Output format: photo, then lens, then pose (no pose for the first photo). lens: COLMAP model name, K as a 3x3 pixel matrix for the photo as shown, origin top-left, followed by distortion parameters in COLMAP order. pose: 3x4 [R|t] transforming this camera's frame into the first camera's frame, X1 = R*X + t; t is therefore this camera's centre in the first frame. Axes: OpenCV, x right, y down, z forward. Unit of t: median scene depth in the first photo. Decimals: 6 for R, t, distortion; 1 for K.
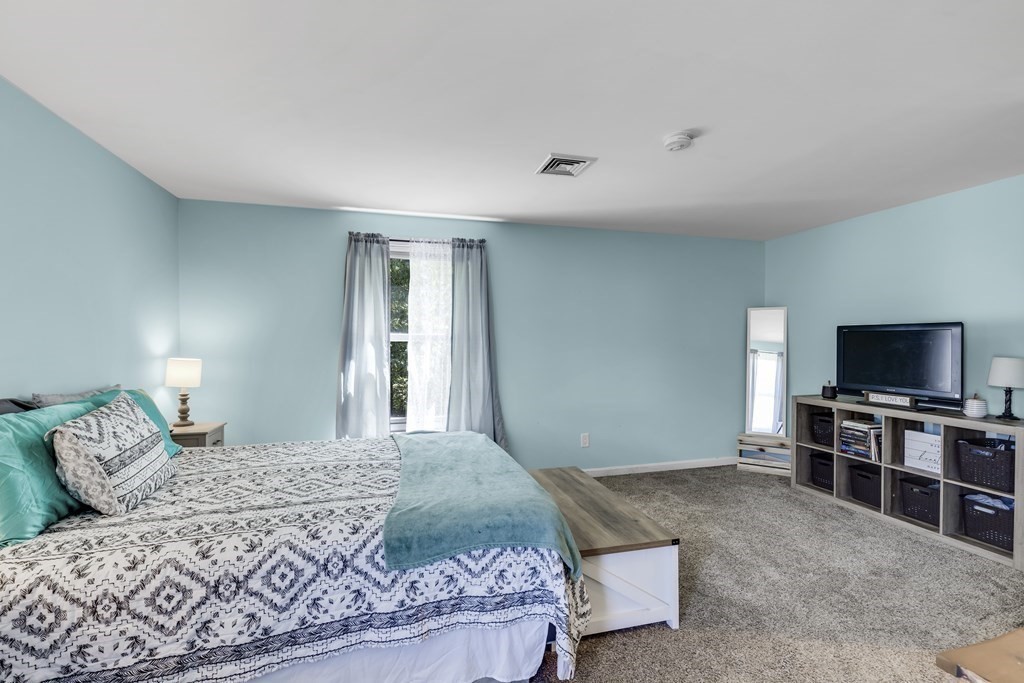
lens RADIAL K [[452.5, 0, 515.0], [0, 452.5, 343.4], [0, 0, 1]] dist [-0.001005, -0.000315]
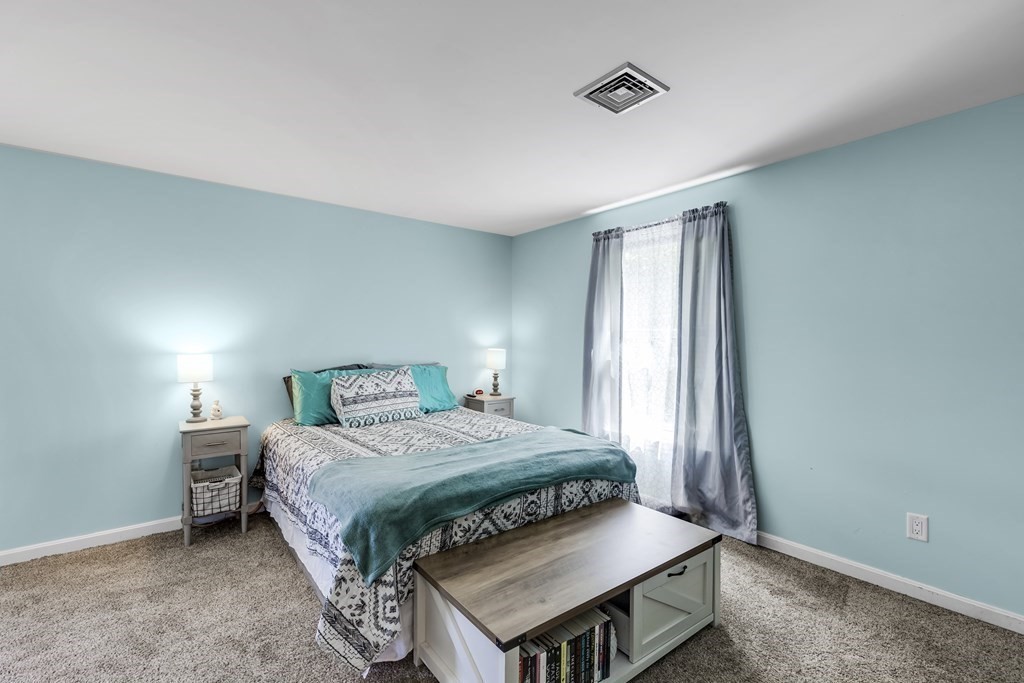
lens RADIAL K [[452.5, 0, 515.0], [0, 452.5, 343.4], [0, 0, 1]] dist [-0.001005, -0.000315]
pose [[0.376969, 0.015308, -0.926099, 0.536560], [-0.005855, 0.999883, 0.014144, -0.004520], [0.926207, 0.000090, 0.377015, 0.430624]]
